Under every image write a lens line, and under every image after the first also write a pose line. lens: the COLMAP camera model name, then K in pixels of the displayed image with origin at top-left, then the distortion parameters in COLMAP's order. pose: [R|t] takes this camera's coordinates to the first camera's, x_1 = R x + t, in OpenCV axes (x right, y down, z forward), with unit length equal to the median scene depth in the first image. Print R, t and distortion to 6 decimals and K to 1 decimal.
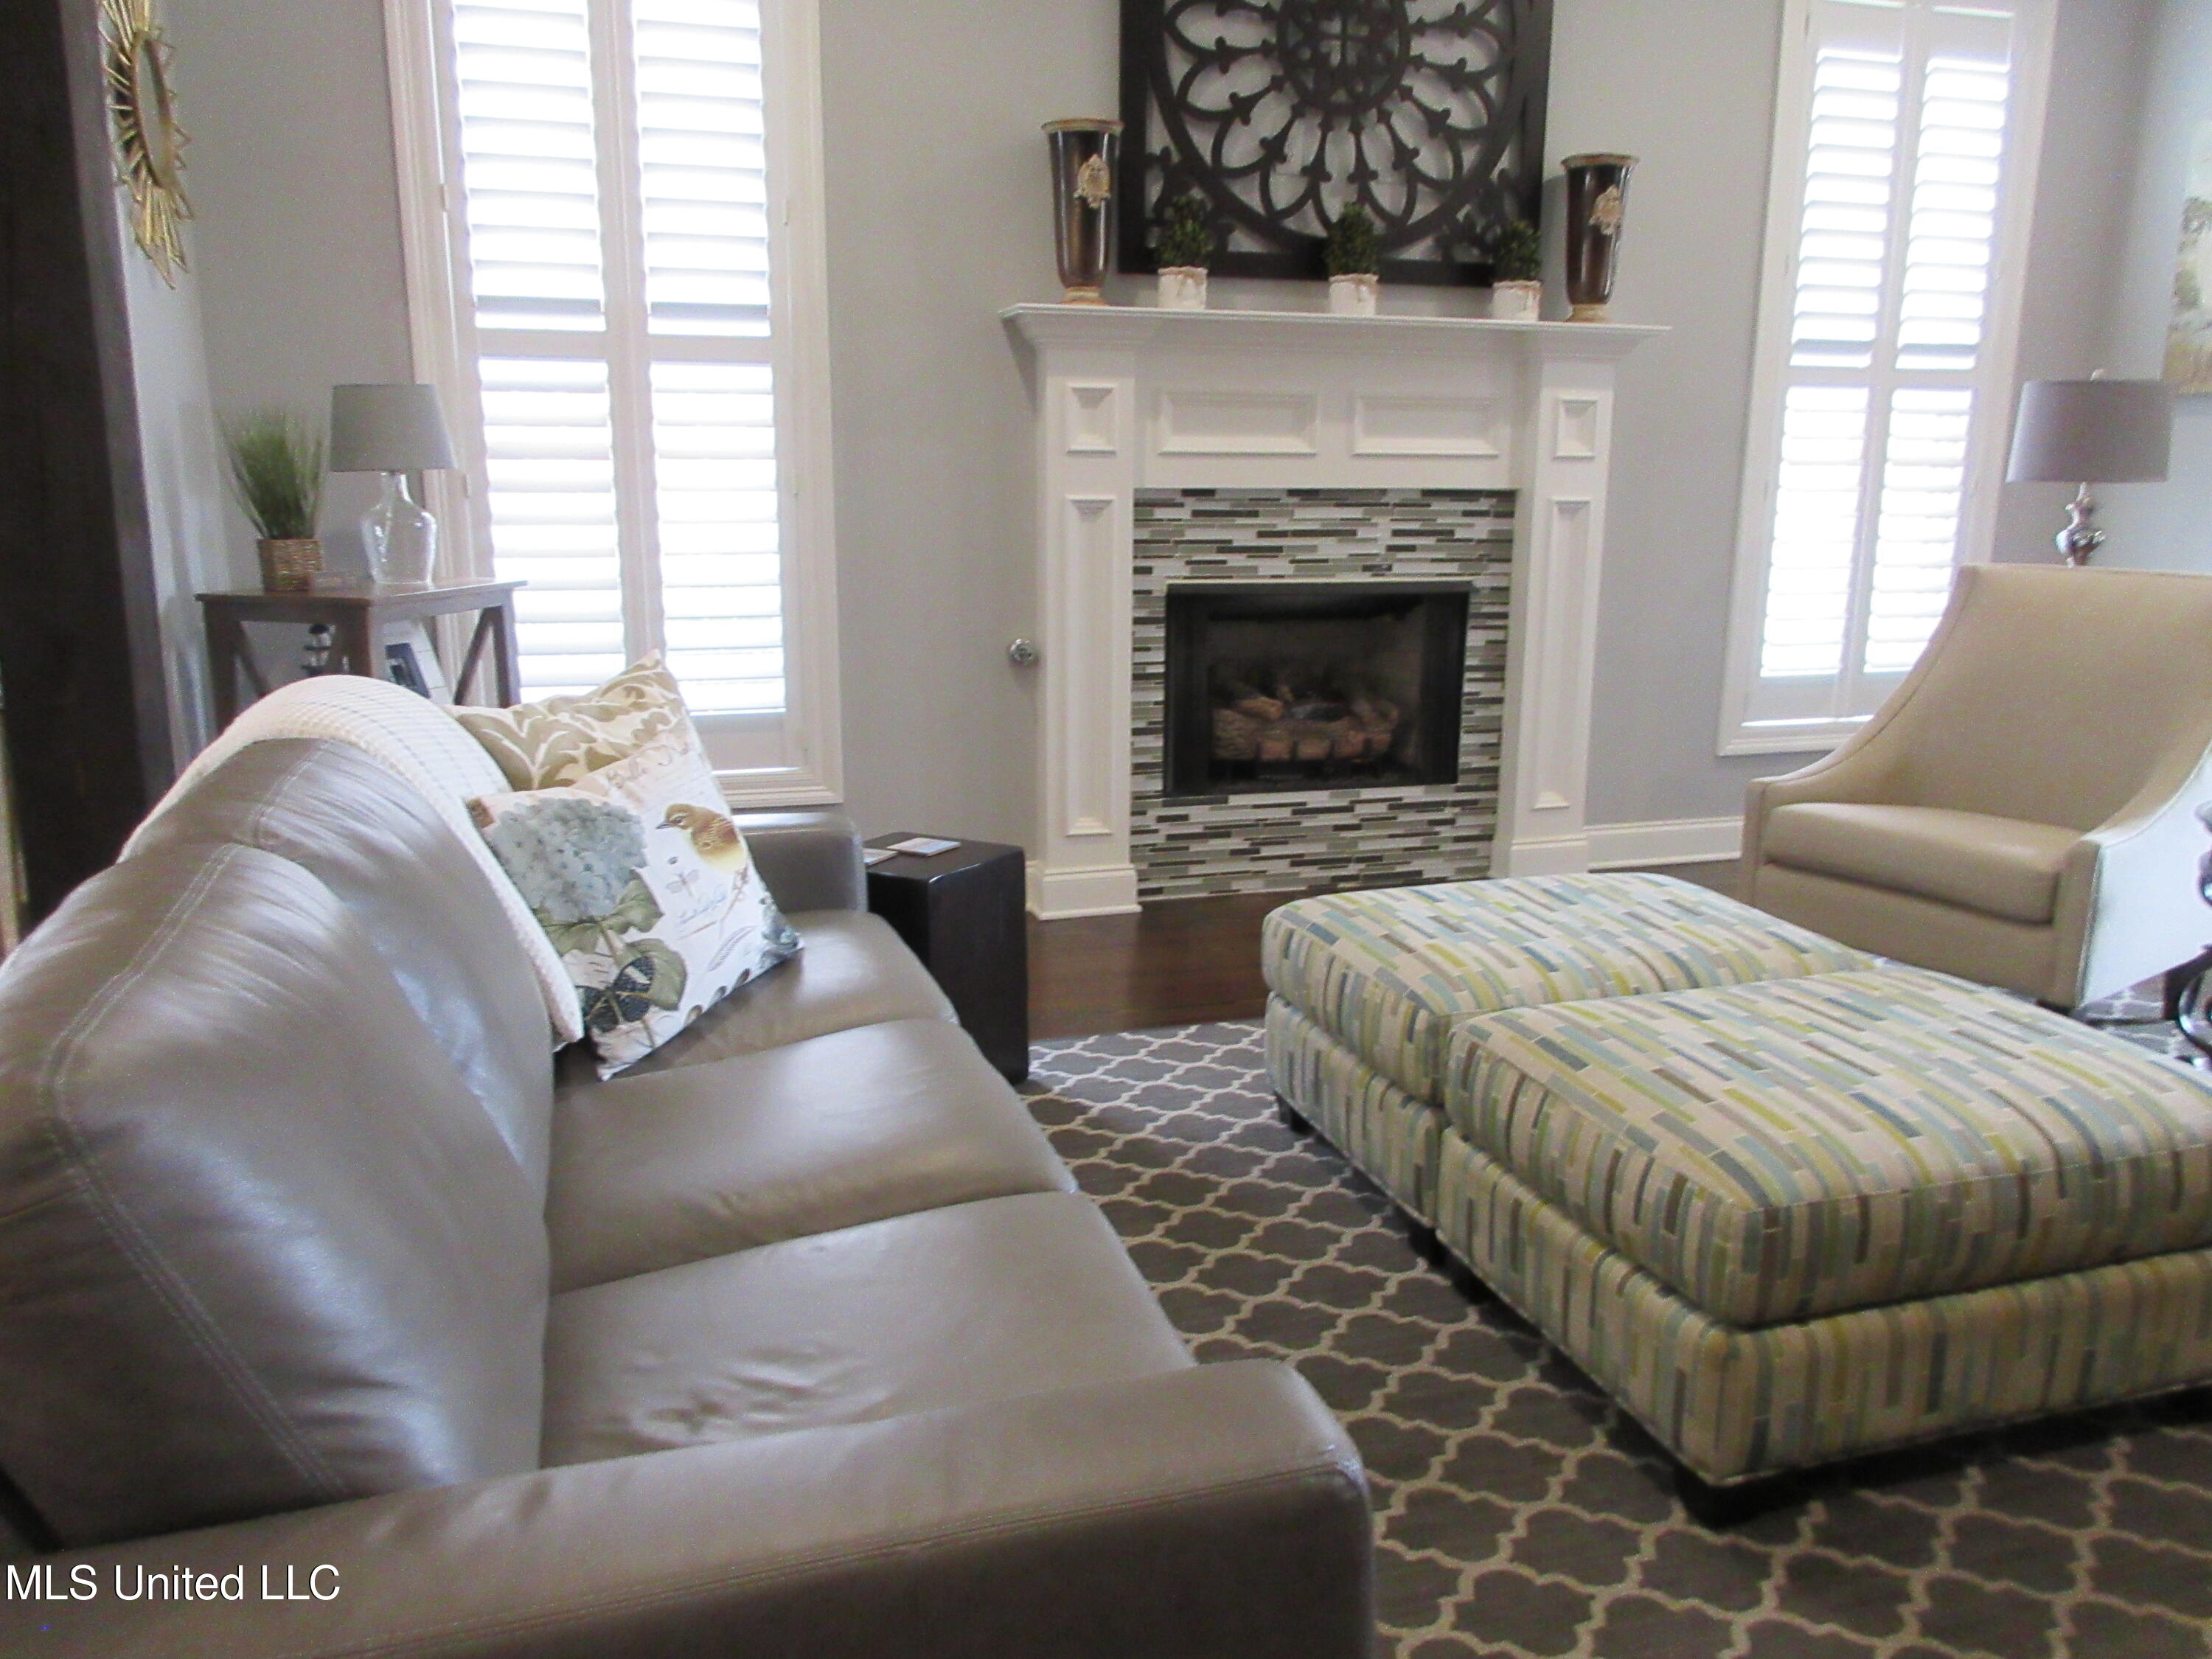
lens RADIAL K [[1631.4, 0, 1106.0], [0, 1631.4, 829.5], [0, 0, 1]] dist [-0.004259, -0.001338]
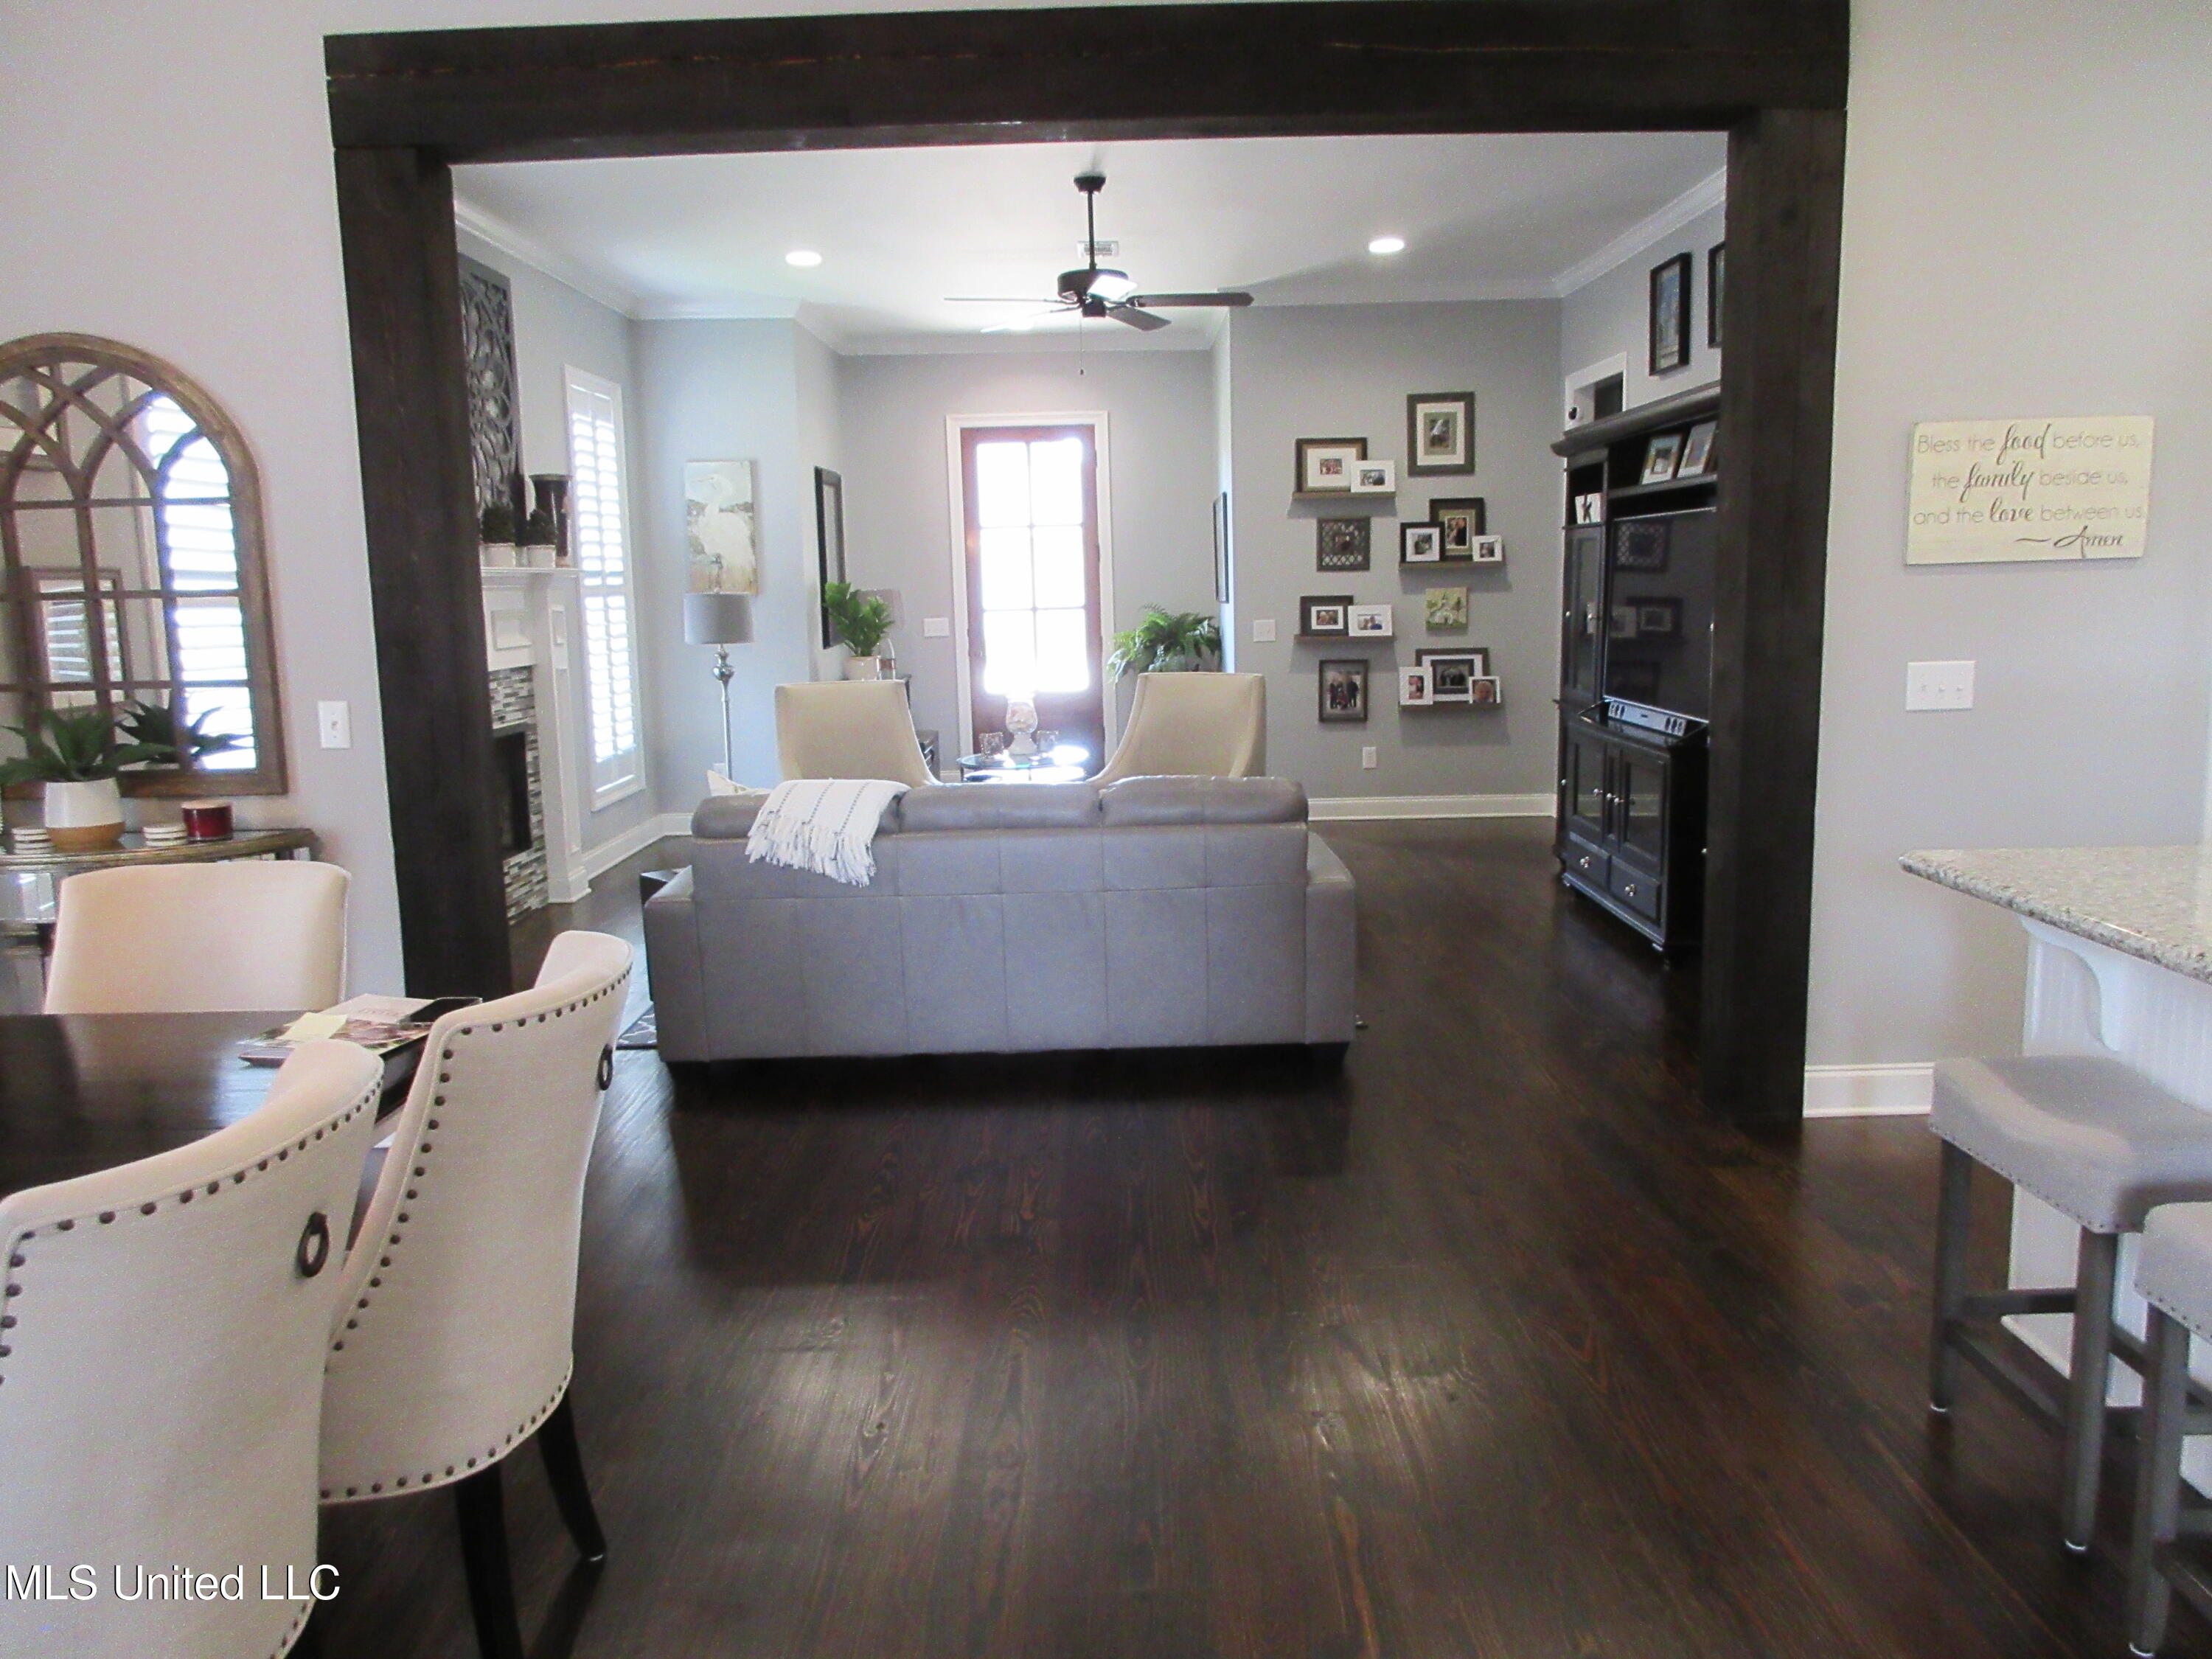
lens RADIAL K [[1631.4, 0, 1106.0], [0, 1631.4, 829.5], [0, 0, 1]] dist [-0.004259, -0.001338]
pose [[0.287696, -0.156268, 0.944887, -1.569005], [0.229707, 0.969059, 0.090325, -0.084943], [-0.929766, 0.191061, 0.314691, -0.032098]]
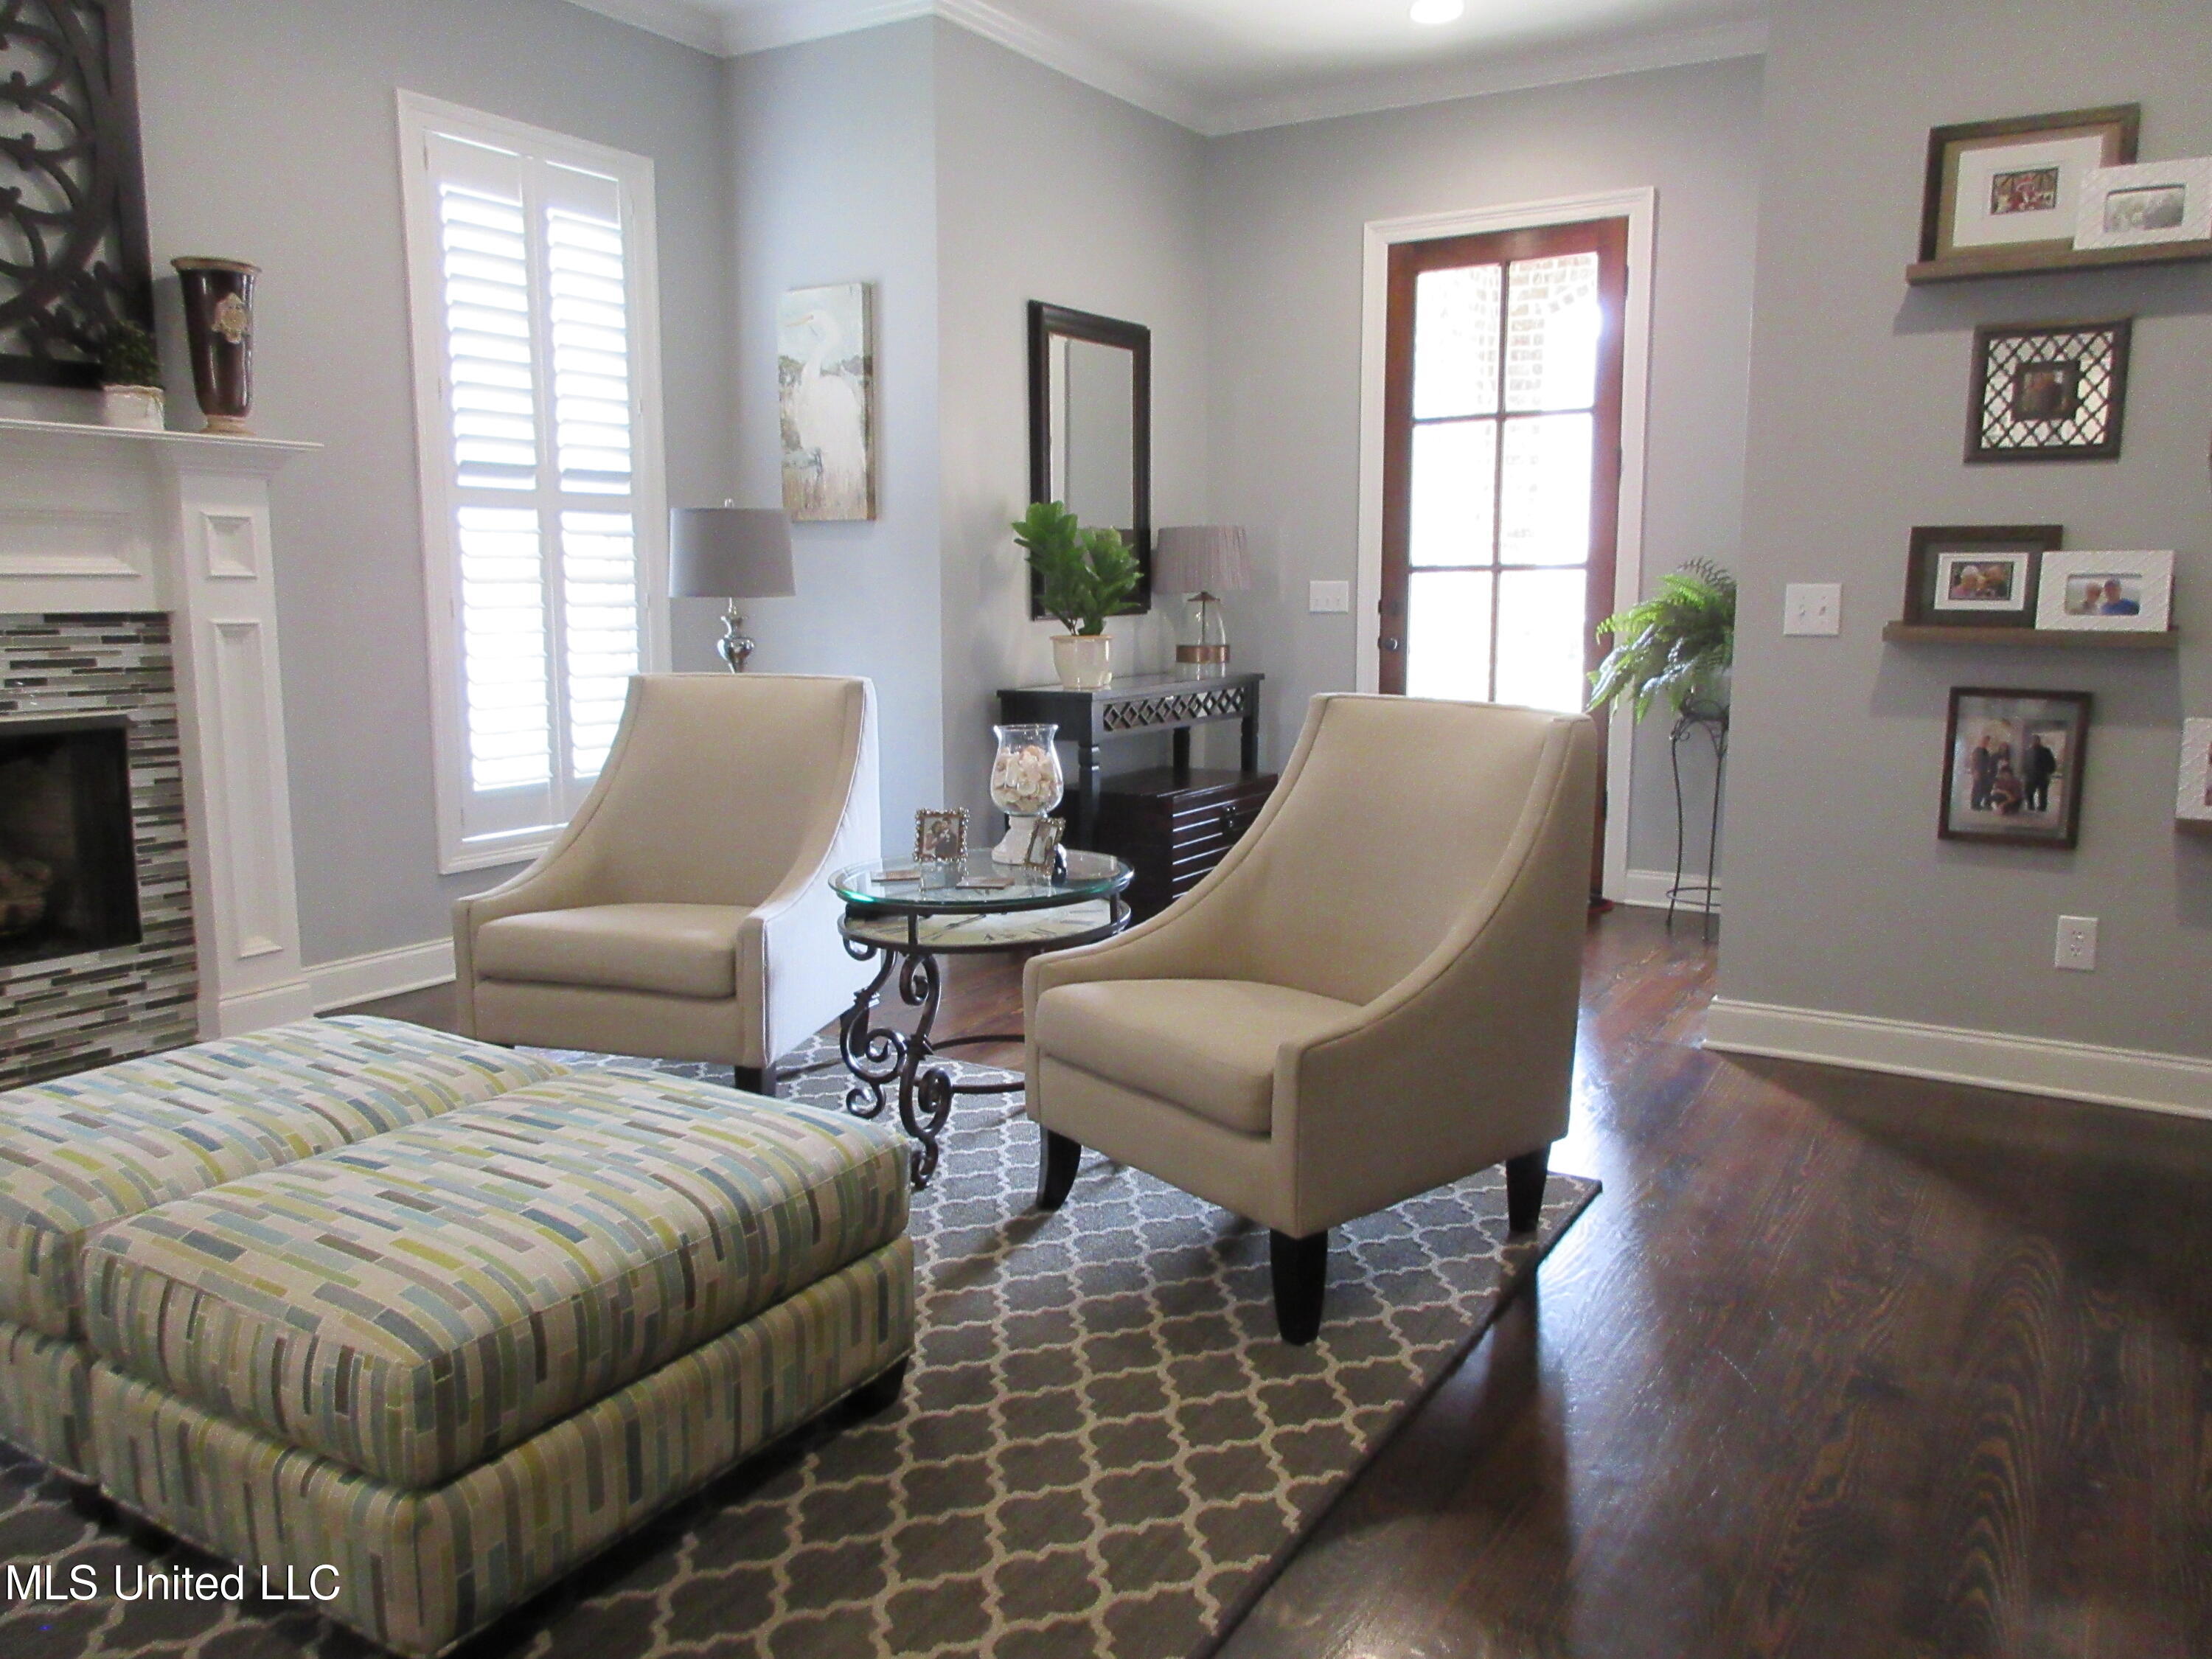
lens RADIAL K [[1631.4, 0, 1106.0], [0, 1631.4, 829.5], [0, 0, 1]] dist [-0.004259, -0.001338]
pose [[0.749571, -0.103257, 0.653821, 0.052028], [0.145732, 0.989265, -0.010840, -0.004593], [-0.645683, 0.103408, 0.756572, -0.010692]]
